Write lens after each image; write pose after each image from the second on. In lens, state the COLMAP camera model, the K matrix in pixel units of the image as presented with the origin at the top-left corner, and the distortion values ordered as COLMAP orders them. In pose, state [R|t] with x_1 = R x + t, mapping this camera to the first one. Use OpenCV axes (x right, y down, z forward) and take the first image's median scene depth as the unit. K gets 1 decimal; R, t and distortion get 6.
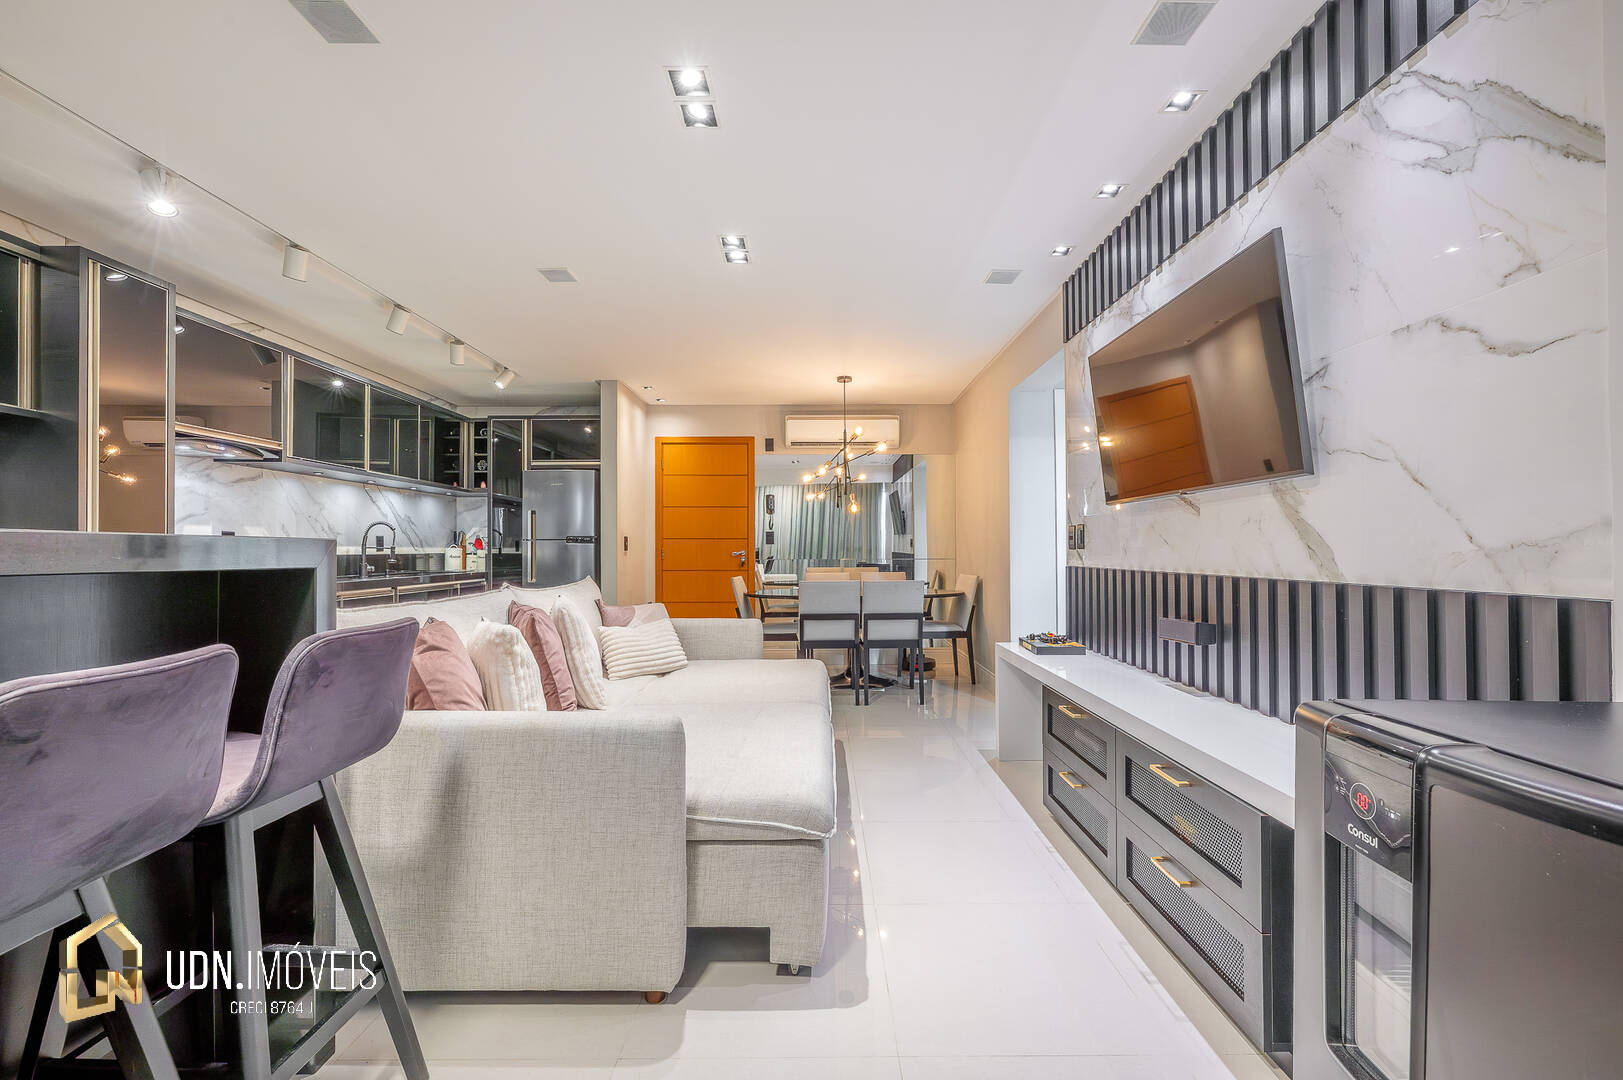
lens RADIAL K [[652.3, 0, 808.3], [0, 652.3, 540.6], [0, 0, 1]] dist [0.001334, -0.000664]
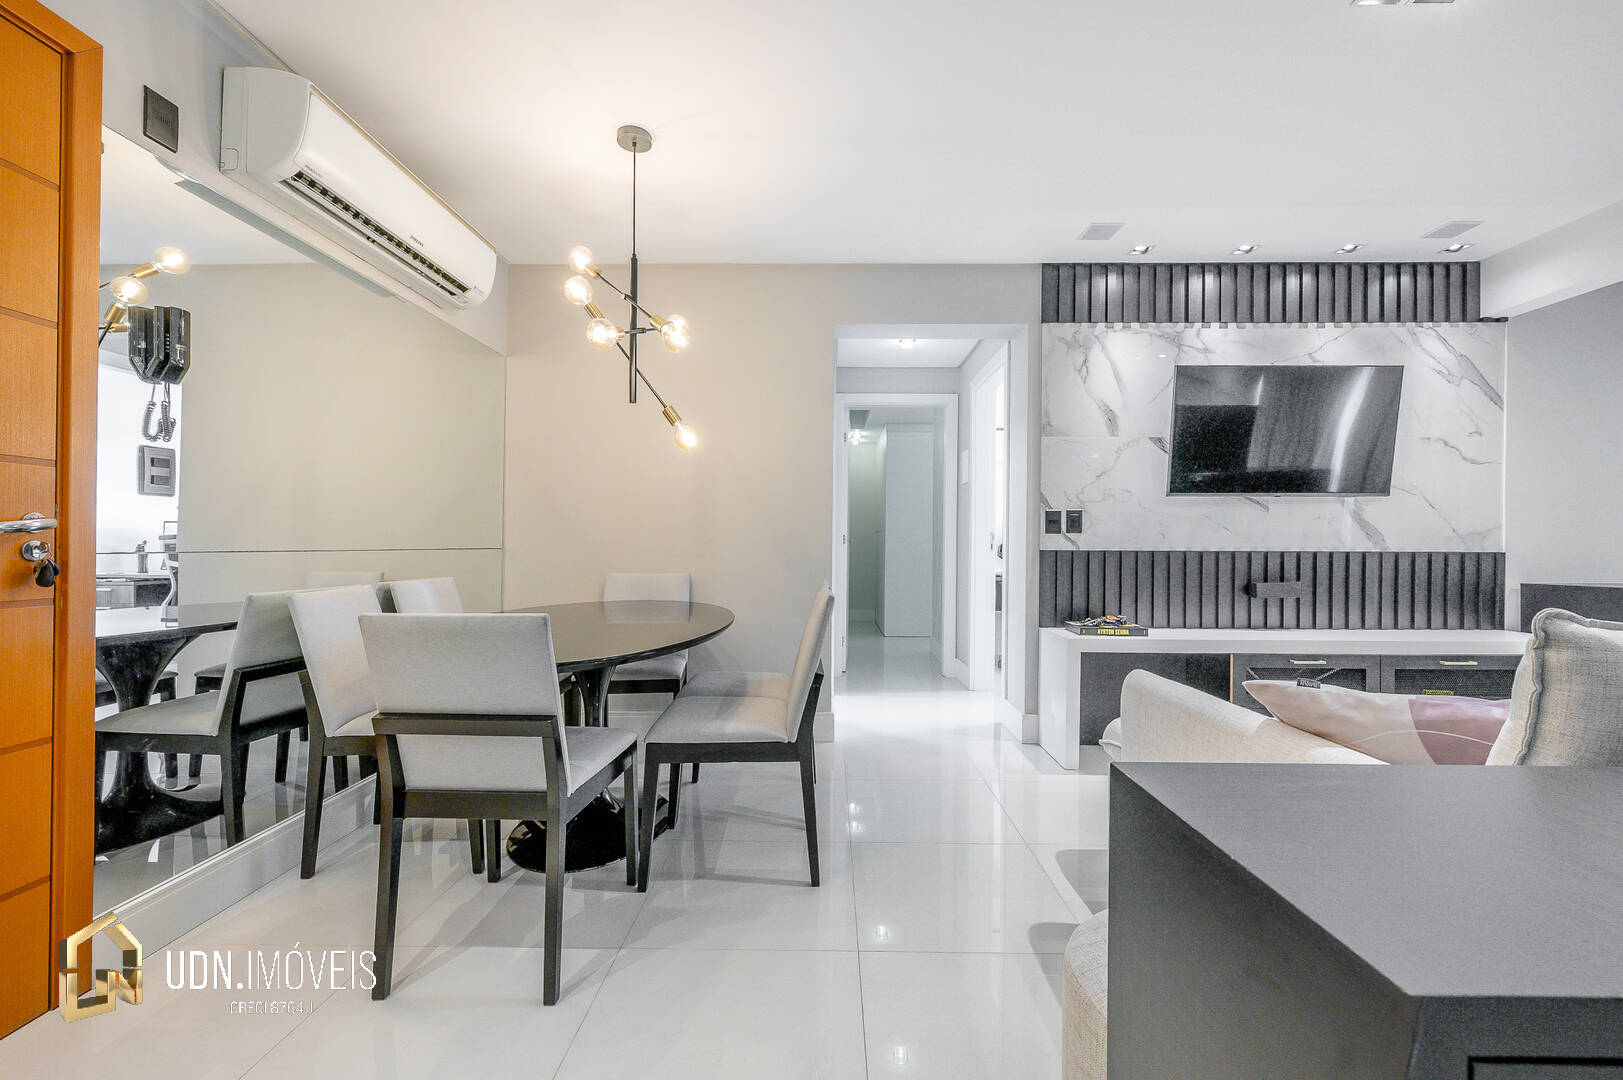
lens RADIAL K [[652.3, 0, 821.2], [0, 652.3, 558.1], [0, 0, 1]] dist [0.001334, -0.000664]
pose [[0.004670, -0.013398, 0.999899, -0.683476], [-0.017652, 0.999753, 0.013478, 0.049491], [-0.999833, -0.017713, 0.004433, 1.524317]]
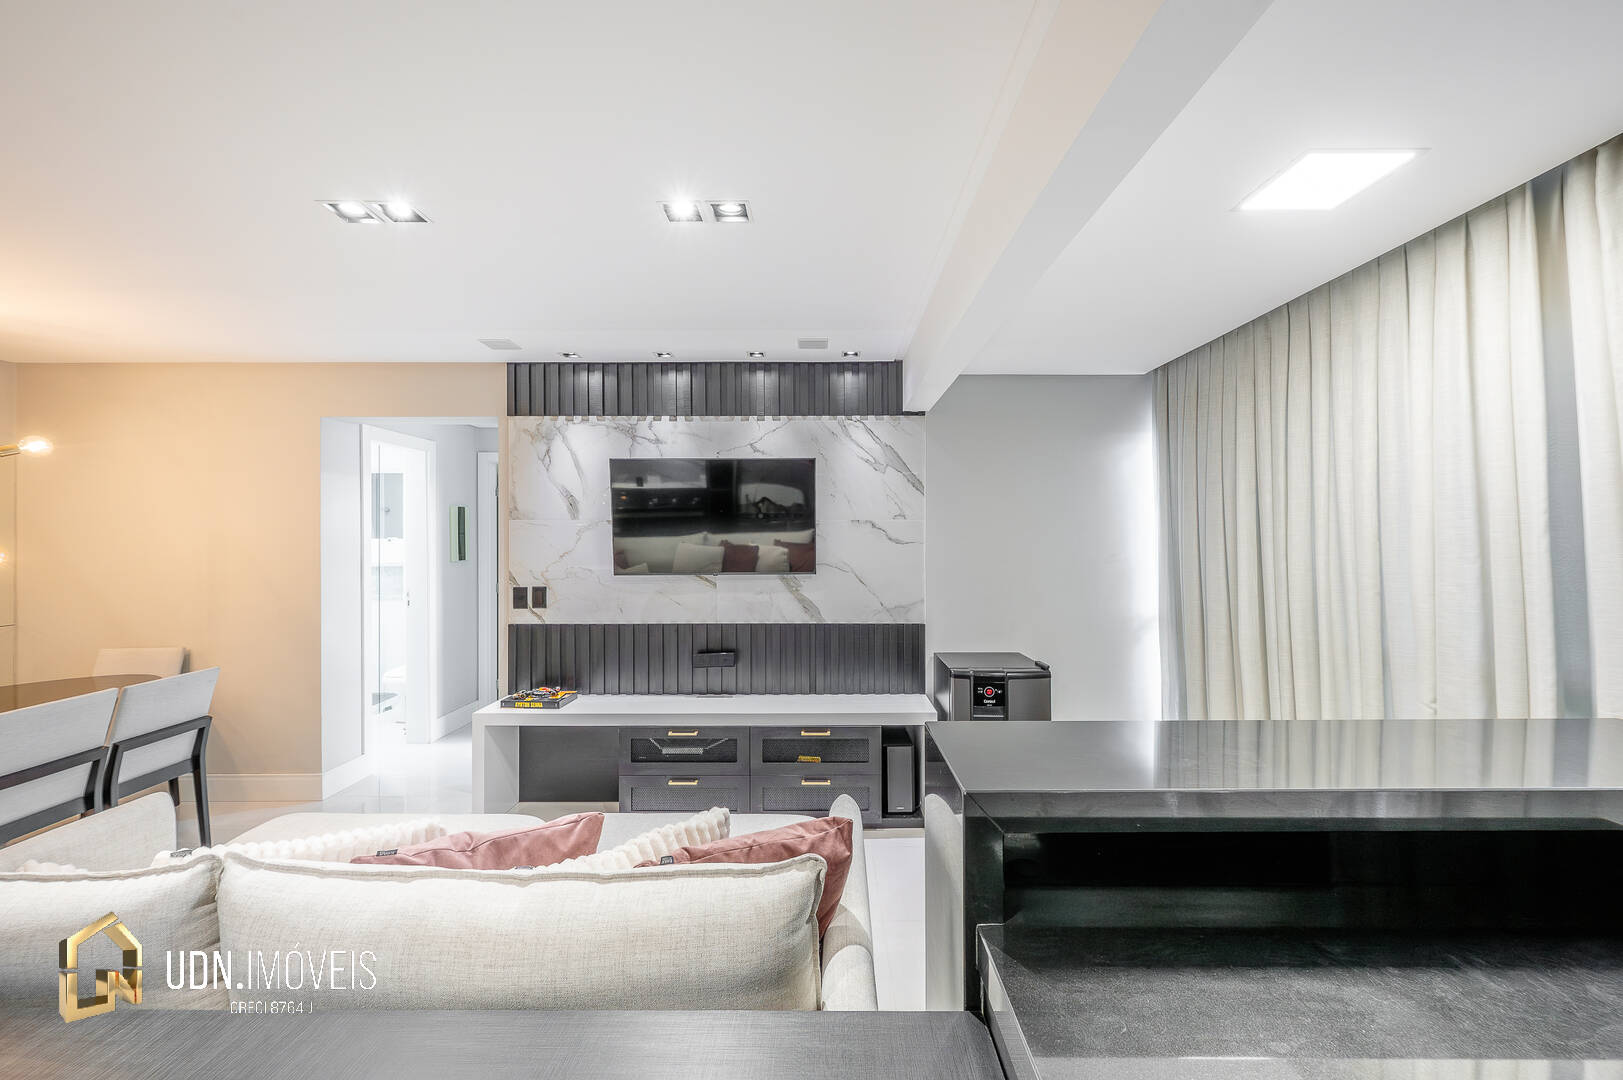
lens RADIAL K [[652.3, 0, 821.0], [0, 652.3, 543.4], [0, 0, 1]] dist [0.001334, -0.000664]
pose [[-0.008590, -0.002035, 0.999961, -0.788140], [-0.012297, 0.999923, 0.001930, -0.118147], [-0.999887, -0.012280, -0.008614, 0.568072]]
